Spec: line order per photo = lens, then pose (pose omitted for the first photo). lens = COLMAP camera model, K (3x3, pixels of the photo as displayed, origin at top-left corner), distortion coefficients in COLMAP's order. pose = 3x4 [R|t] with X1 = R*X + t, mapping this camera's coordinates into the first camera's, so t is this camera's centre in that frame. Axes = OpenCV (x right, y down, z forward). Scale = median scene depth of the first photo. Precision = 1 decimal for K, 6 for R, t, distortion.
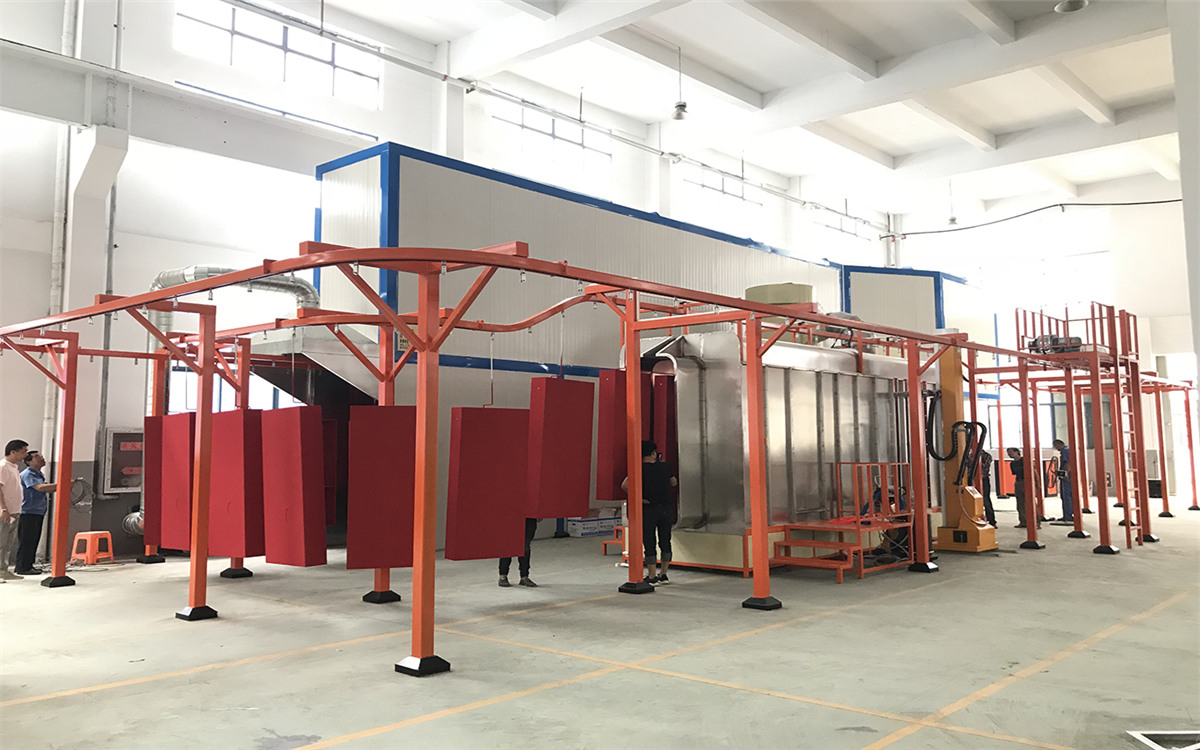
lens RADIAL K [[970.2, 0, 584.6], [0, 970.2, 327.2], [0, 0, 1]] dist [-0.008349, -0.002920]
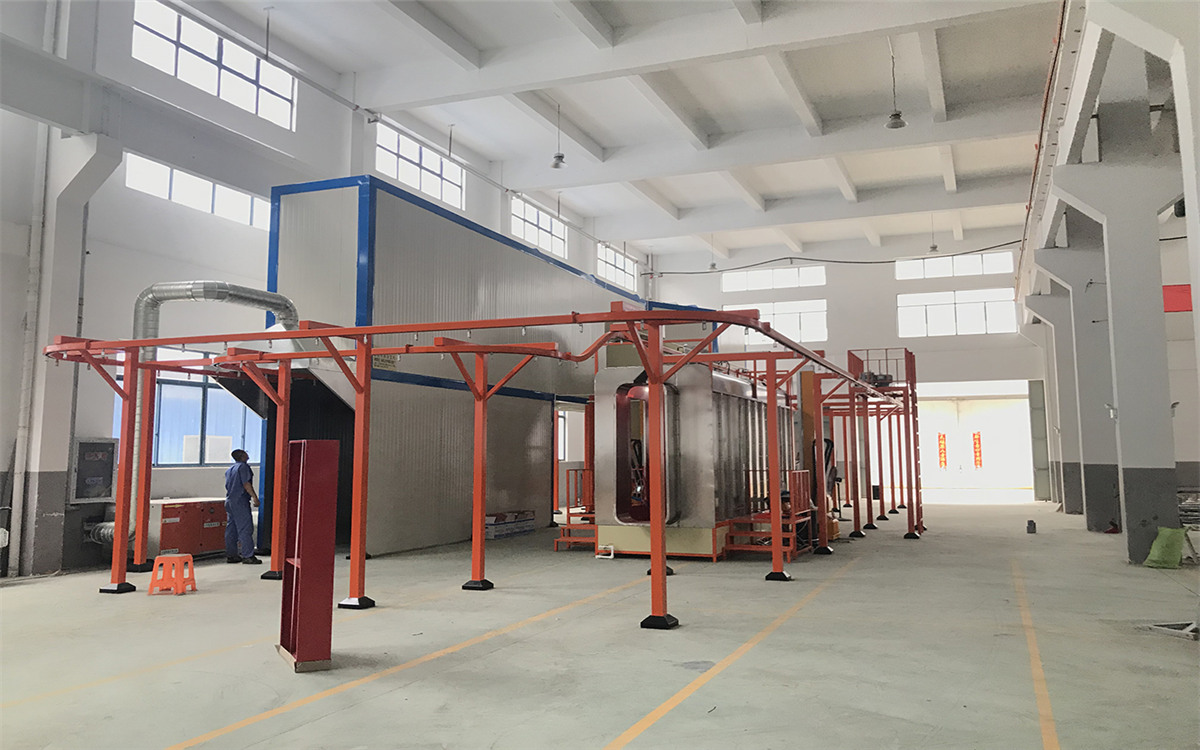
lens RADIAL K [[970.2, 0, 584.6], [0, 970.2, 327.2], [0, 0, 1]] dist [-0.008349, -0.002920]
pose [[0.938231, 0.048010, 0.342662, -0.310790], [-0.044143, 0.998843, -0.019079, -0.010869], [-0.343182, 0.002775, 0.939265, -0.092341]]
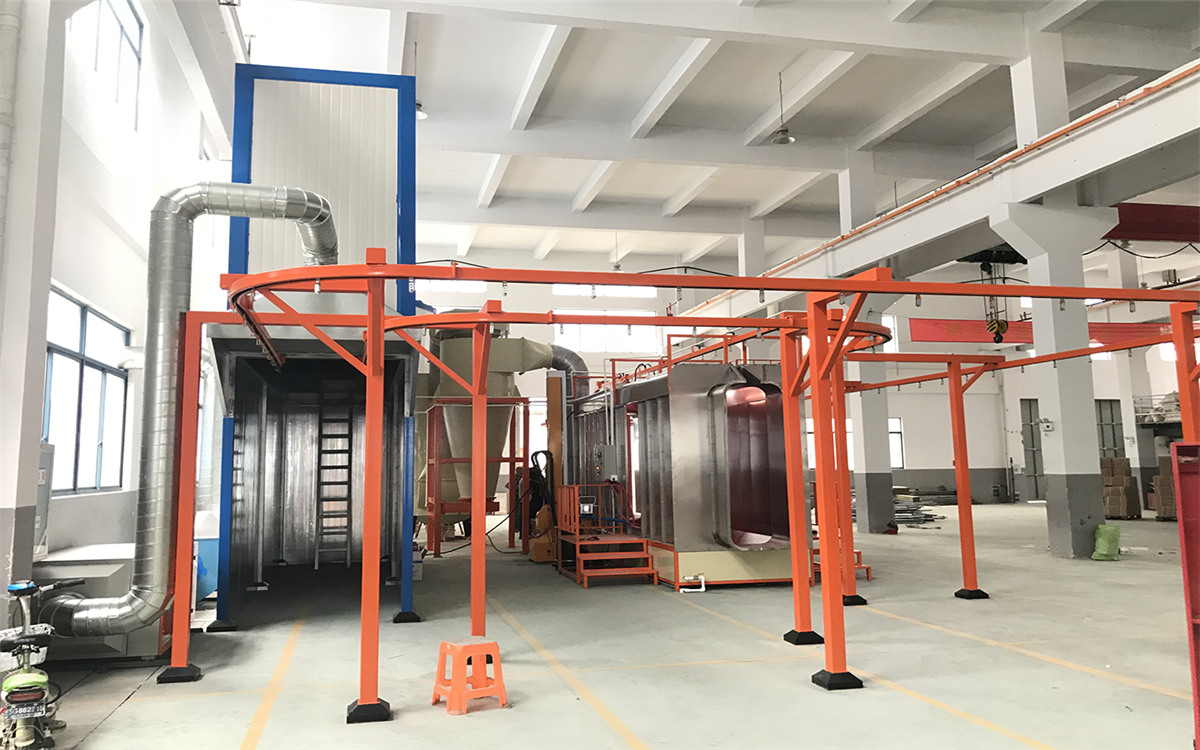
lens RADIAL K [[970.2, 0, 584.6], [0, 970.2, 327.2], [0, 0, 1]] dist [-0.008349, -0.002920]
pose [[0.572162, 0.114115, 0.812163, -0.659073], [-0.089040, 0.993062, -0.076805, 0.048860], [-0.815293, -0.028370, 0.578354, 0.398554]]
